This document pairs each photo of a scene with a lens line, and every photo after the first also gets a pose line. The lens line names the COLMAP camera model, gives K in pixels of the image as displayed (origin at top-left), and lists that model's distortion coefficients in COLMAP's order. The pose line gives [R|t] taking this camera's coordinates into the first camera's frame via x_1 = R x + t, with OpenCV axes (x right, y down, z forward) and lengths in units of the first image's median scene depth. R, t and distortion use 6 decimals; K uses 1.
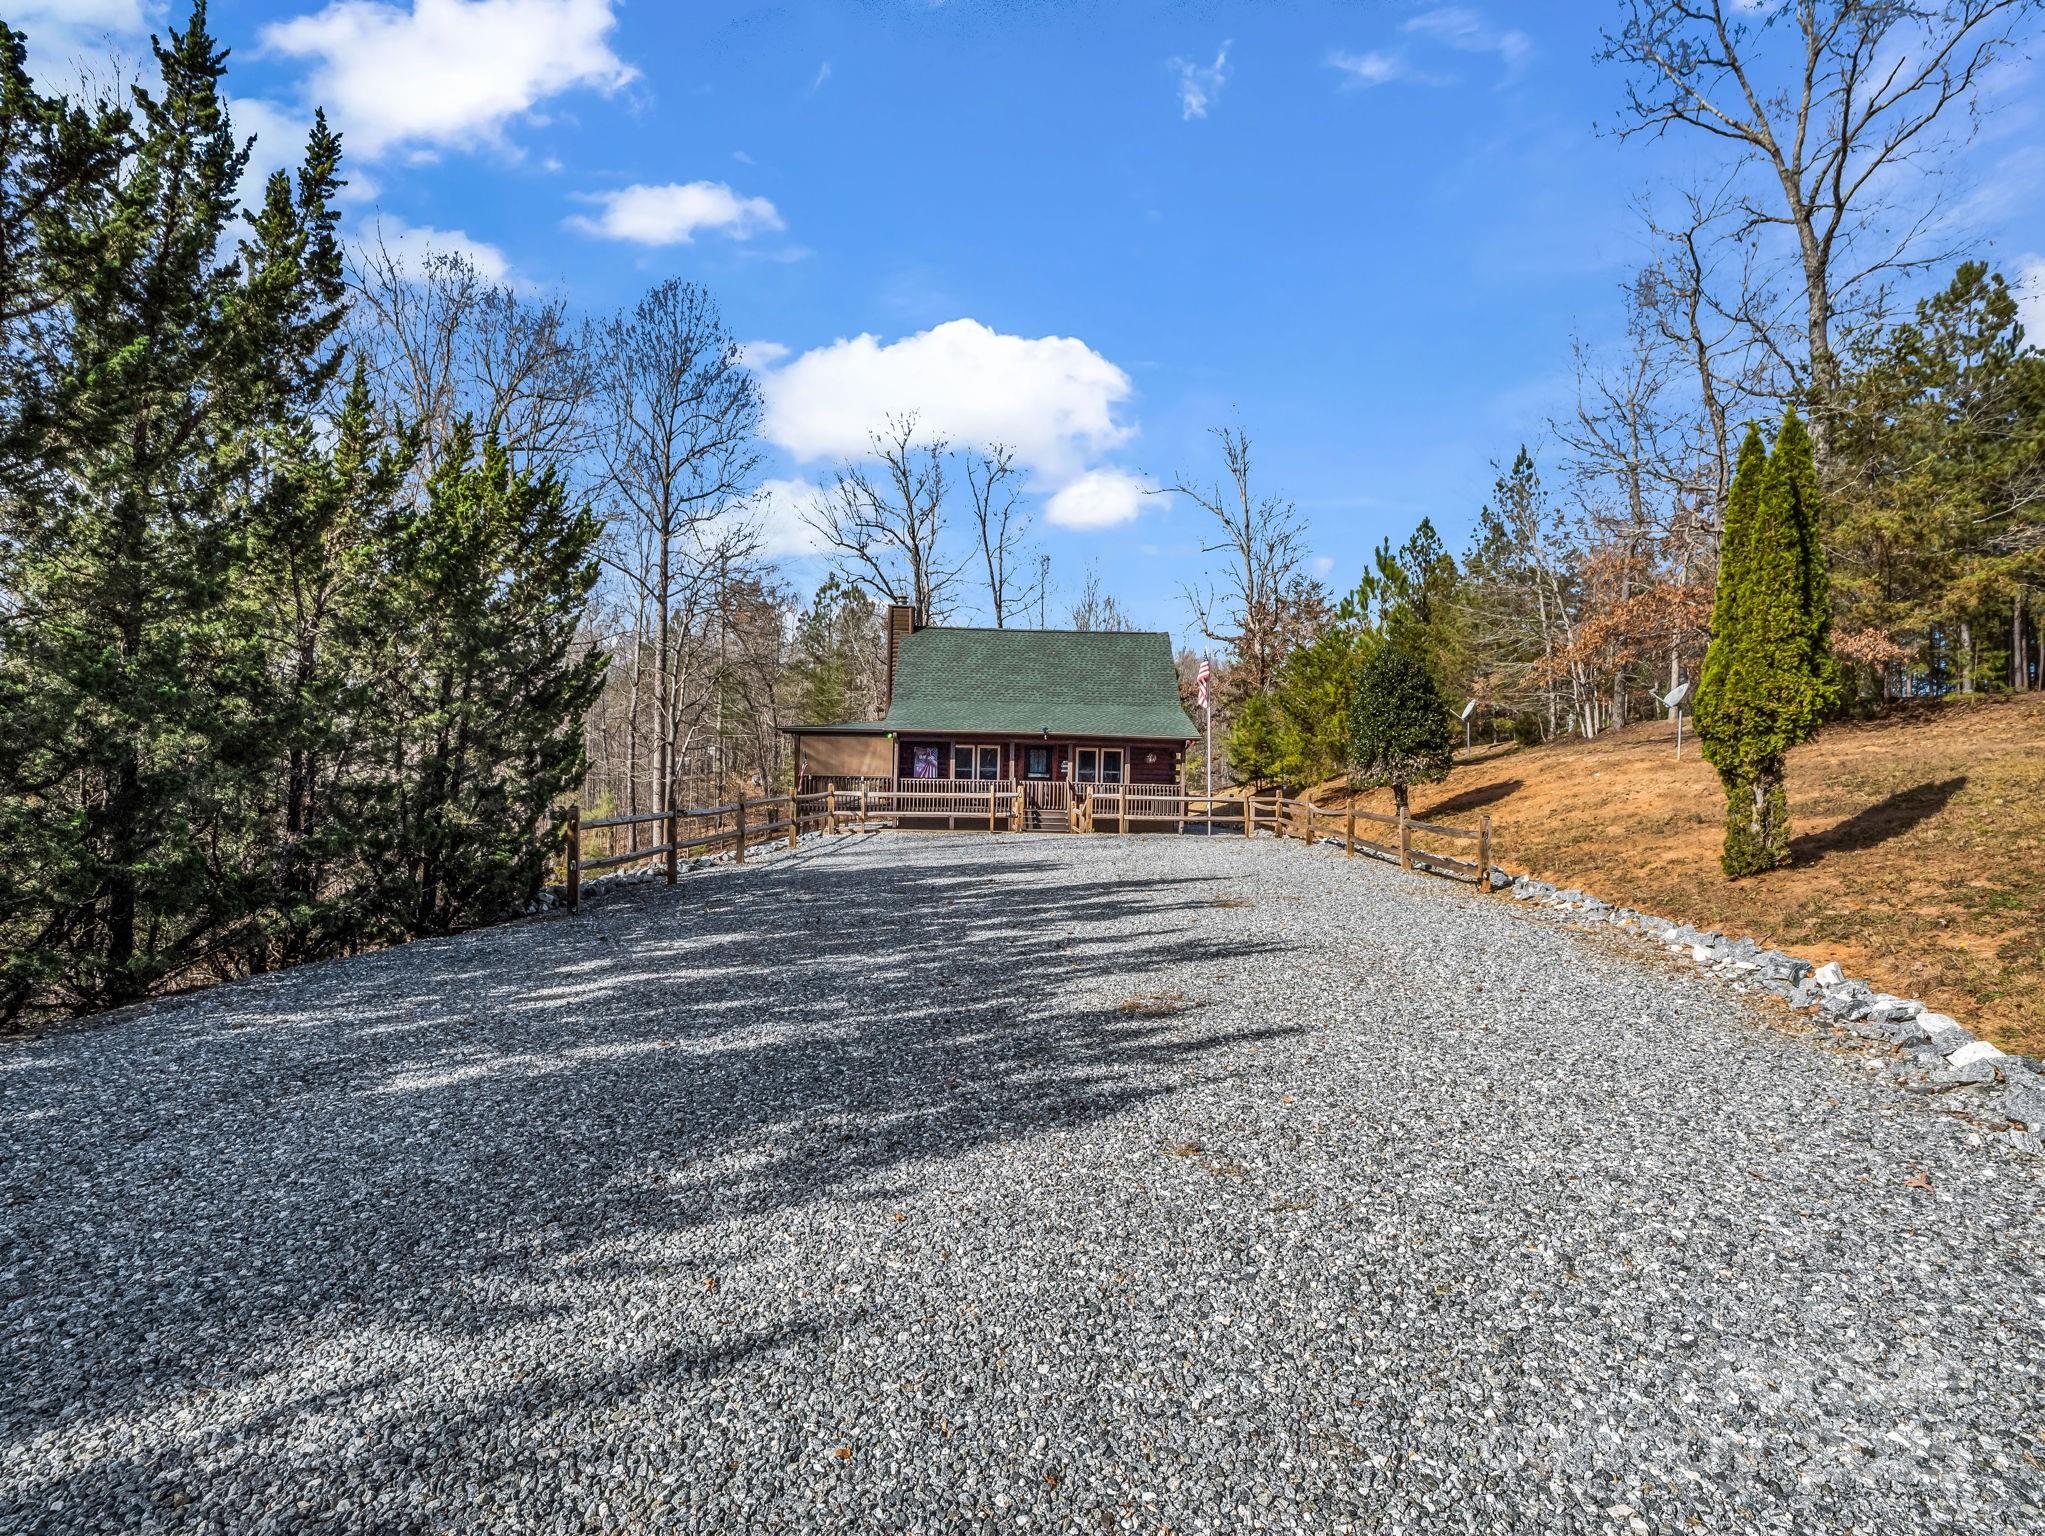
lens RADIAL K [[1030.7, 0, 1018.3], [0, 1030.7, 755.3], [0, 0, 1]] dist [0.018559, -0.018364]
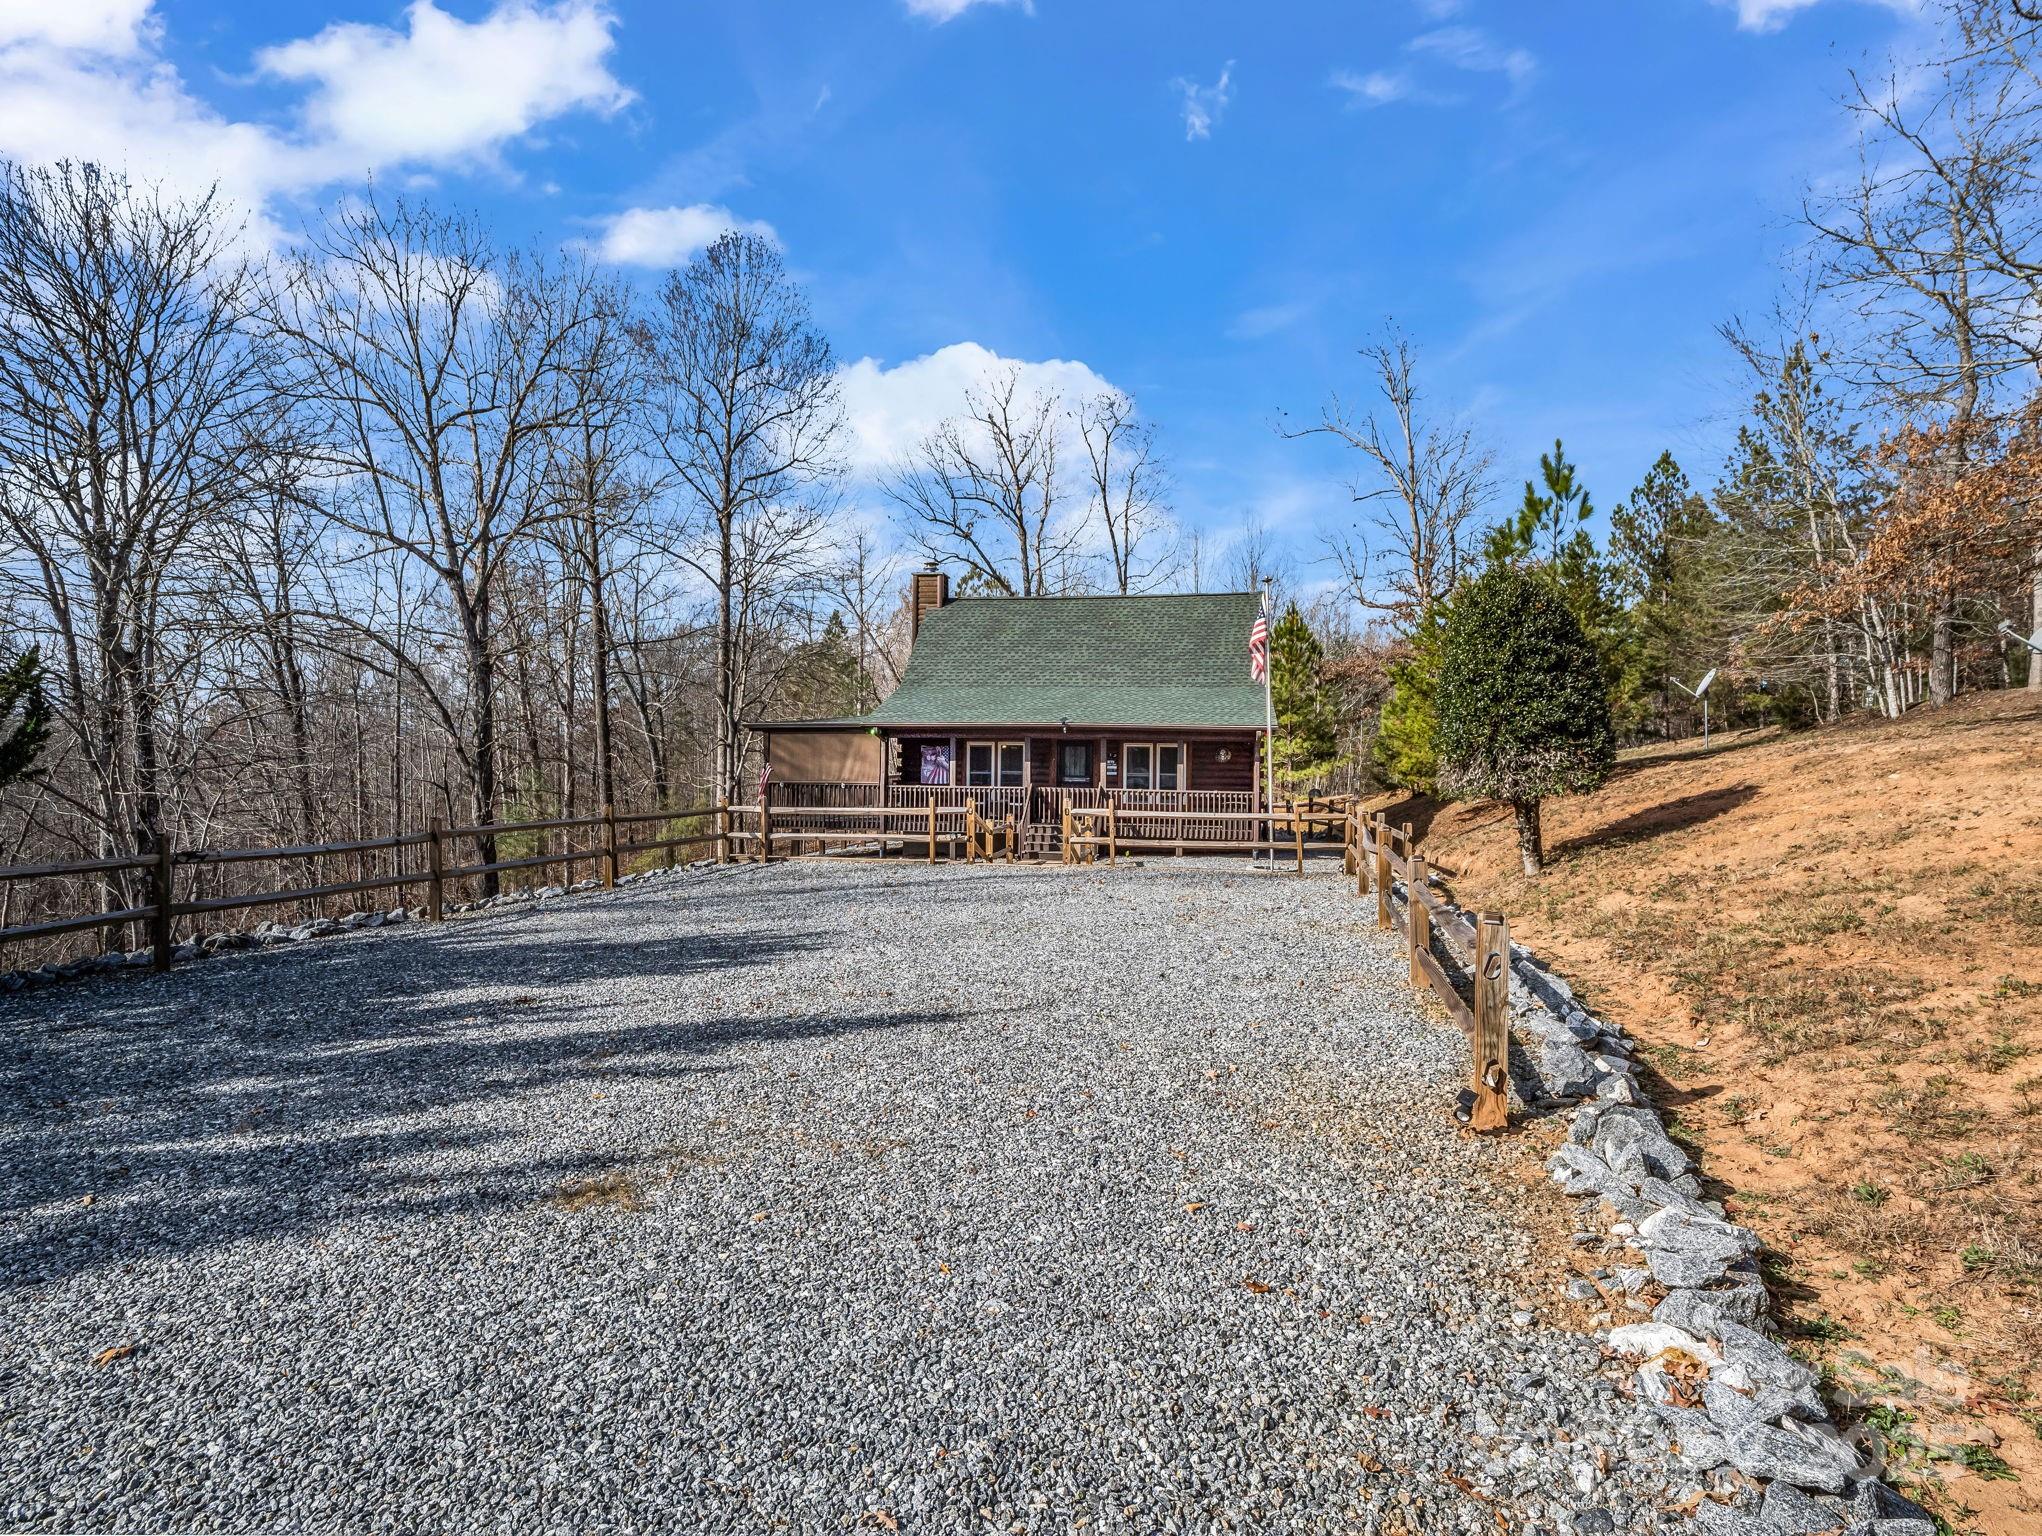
lens RADIAL K [[1029.2, 0, 1016.8], [0, 1029.2, 755.3], [0, 0, 1]] dist [0.018559, -0.018364]
pose [[0.978378, -0.012625, -0.206440, 0.136399], [0.013232, 0.999911, 0.001562, -0.000363], [0.206402, -0.004260, 0.978458, 0.228848]]
